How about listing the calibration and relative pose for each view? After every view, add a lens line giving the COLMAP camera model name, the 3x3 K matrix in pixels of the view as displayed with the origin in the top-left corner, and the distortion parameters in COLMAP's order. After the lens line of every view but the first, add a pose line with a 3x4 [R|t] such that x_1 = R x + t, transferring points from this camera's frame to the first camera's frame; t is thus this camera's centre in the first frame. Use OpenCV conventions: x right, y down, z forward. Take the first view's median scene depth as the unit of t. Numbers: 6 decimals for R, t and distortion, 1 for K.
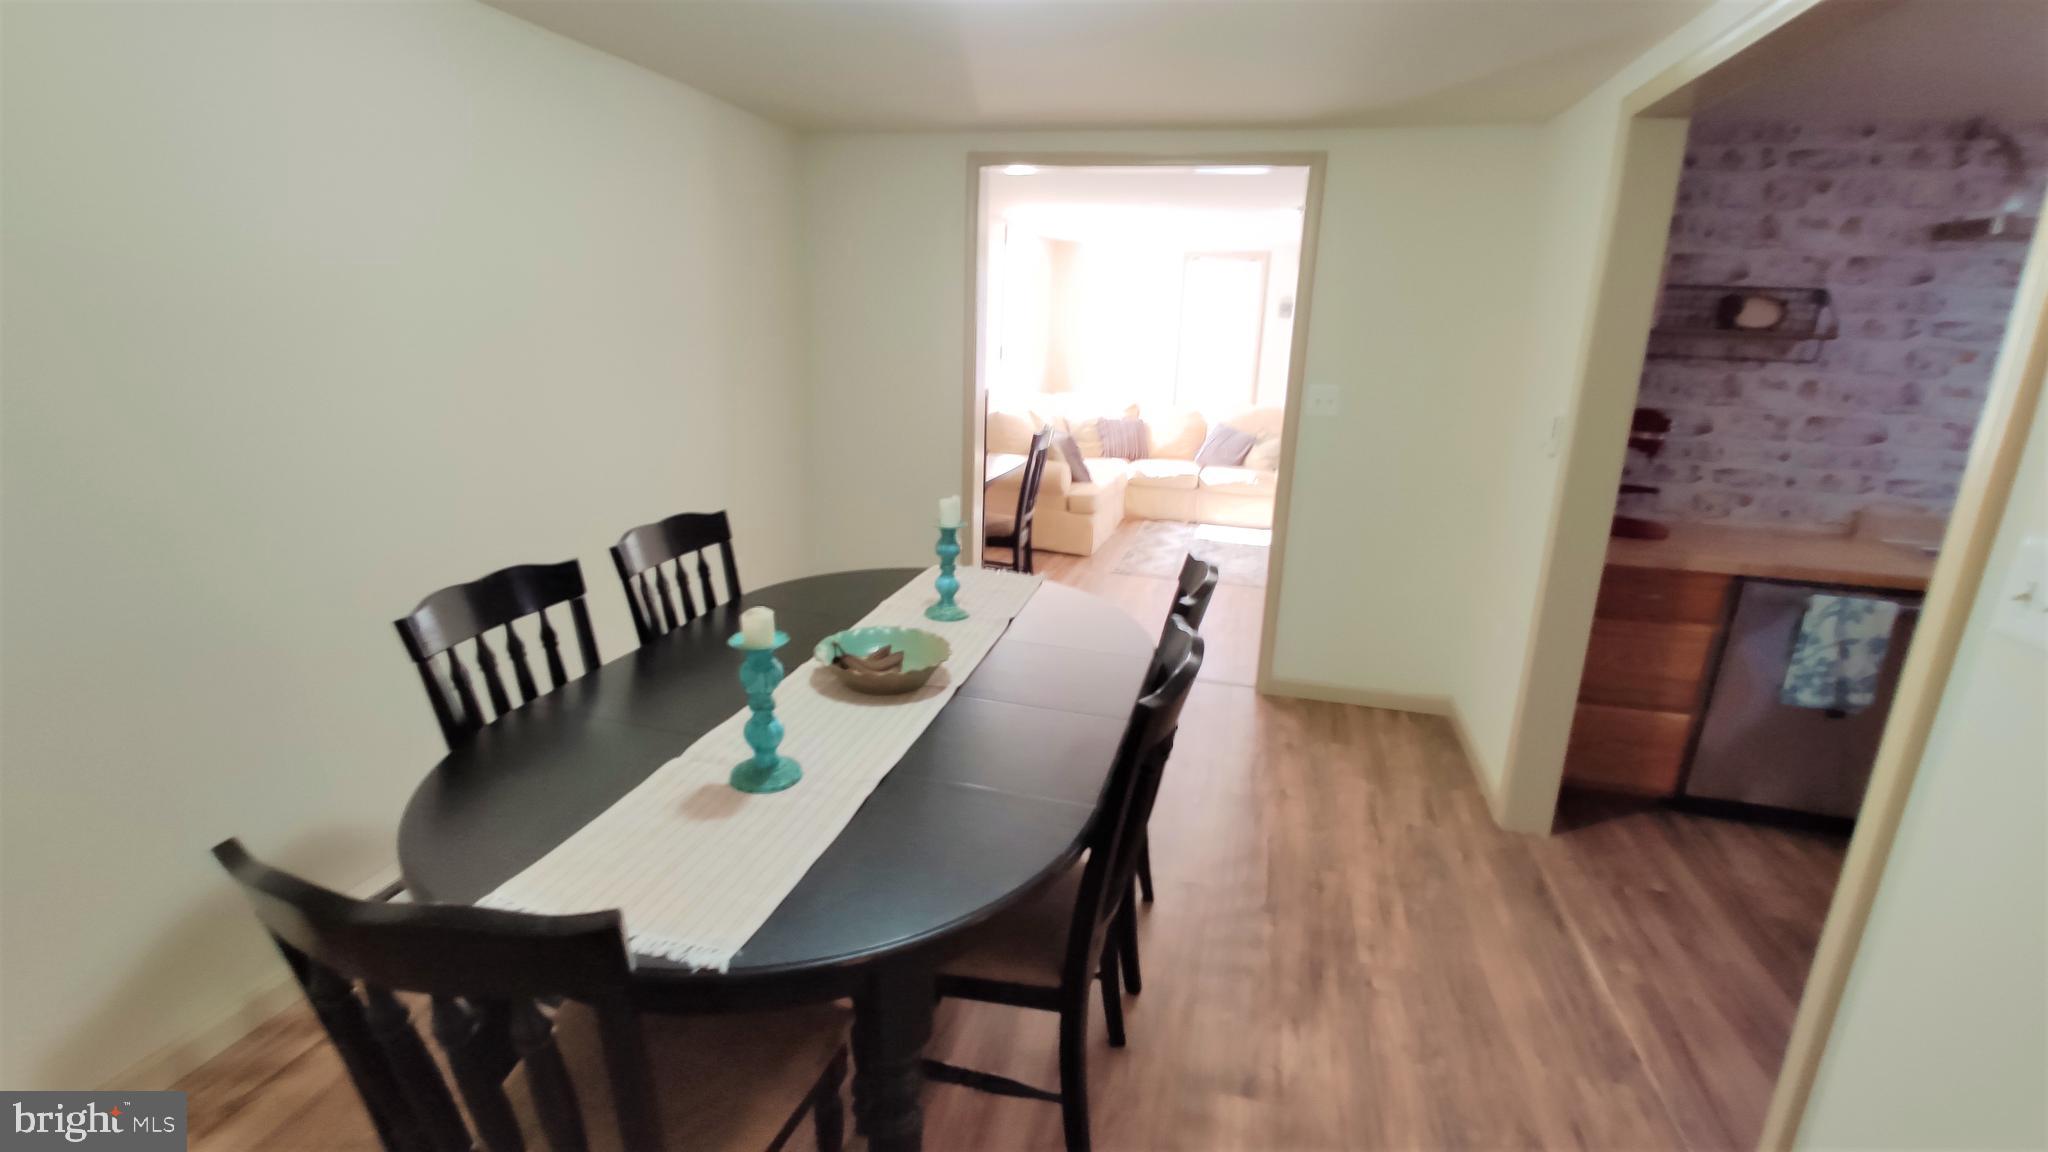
lens RADIAL K [[899.6, 0, 1024.0], [0, 899.6, 576.0], [0, 0, 1]] dist [-0.034145, 0.014450]
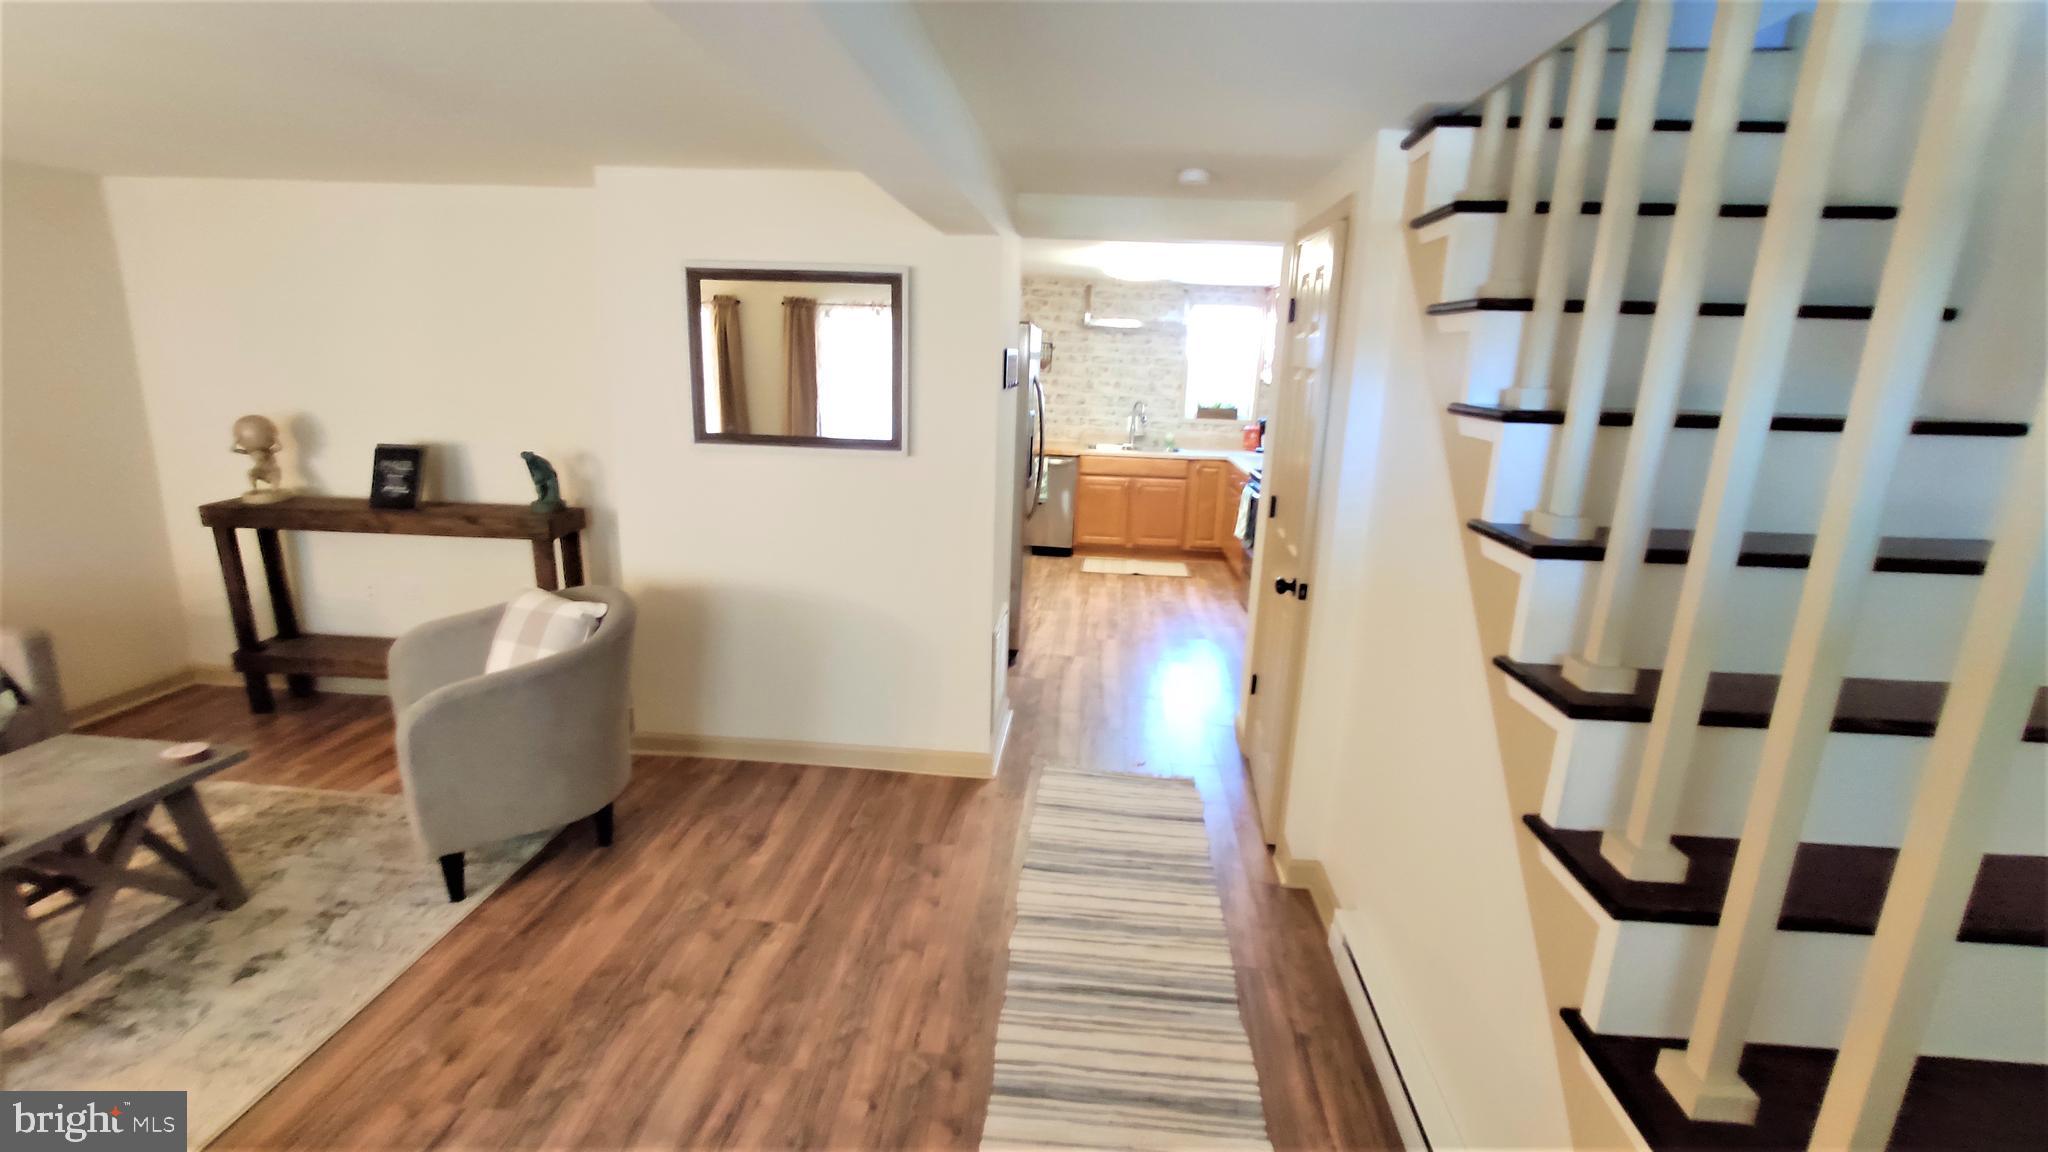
lens RADIAL K [[899.6, 0, 1024.0], [0, 899.6, 576.0], [0, 0, 1]] dist [-0.034145, 0.014450]
pose [[0.983722, -0.041177, 0.174915, 0.353296], [0.045072, 0.998815, -0.018353, 0.378559], [-0.173952, 0.025938, 0.984412, -1.477117]]
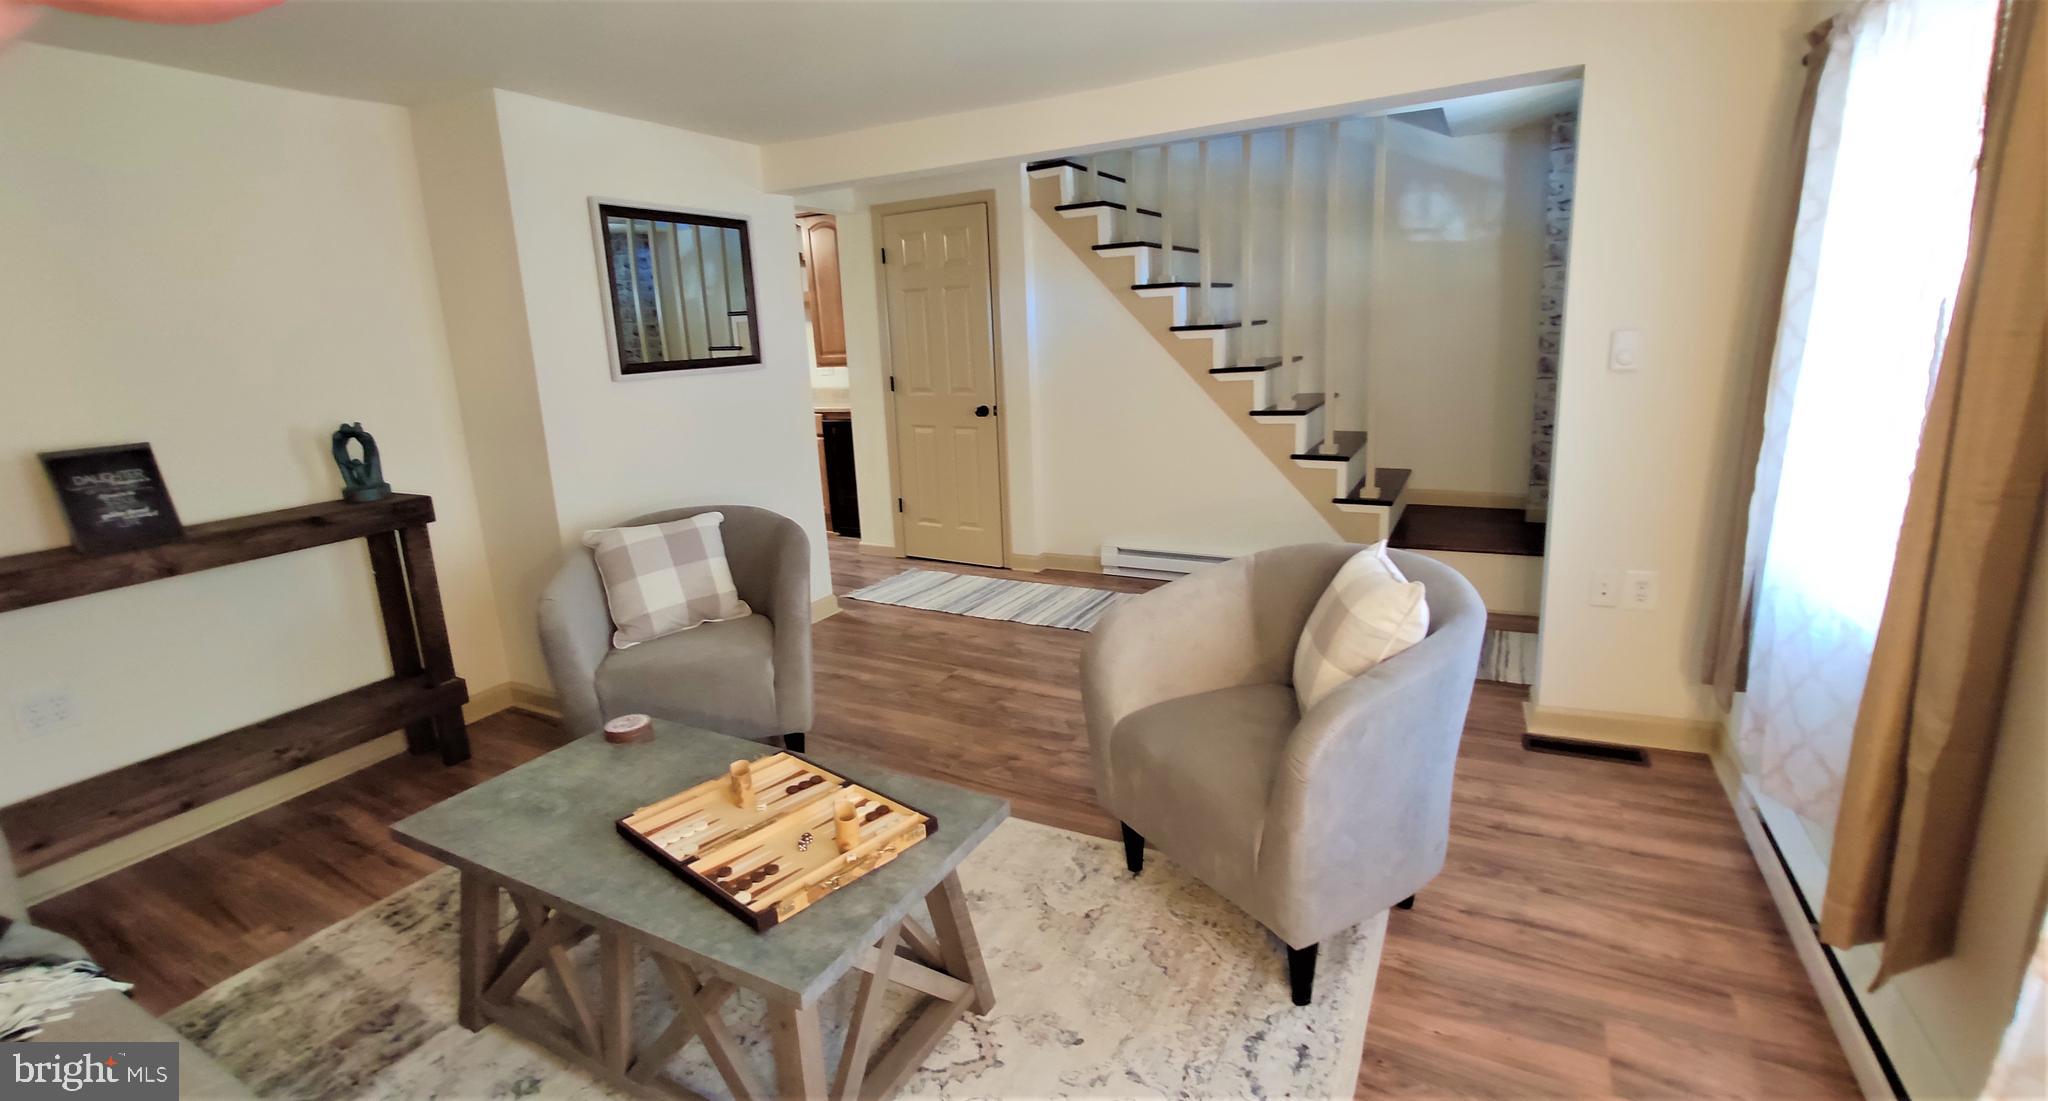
lens RADIAL K [[909.7, 0, 1022.5], [0, 909.7, 527.3], [0, 0, 1]] dist [-0.027701, 0.000286]
pose [[0.227179, -0.248122, 0.941714, -0.809278], [0.305469, 0.936351, 0.173018, 0.315524], [-0.924704, 0.248358, 0.288513, -1.085406]]
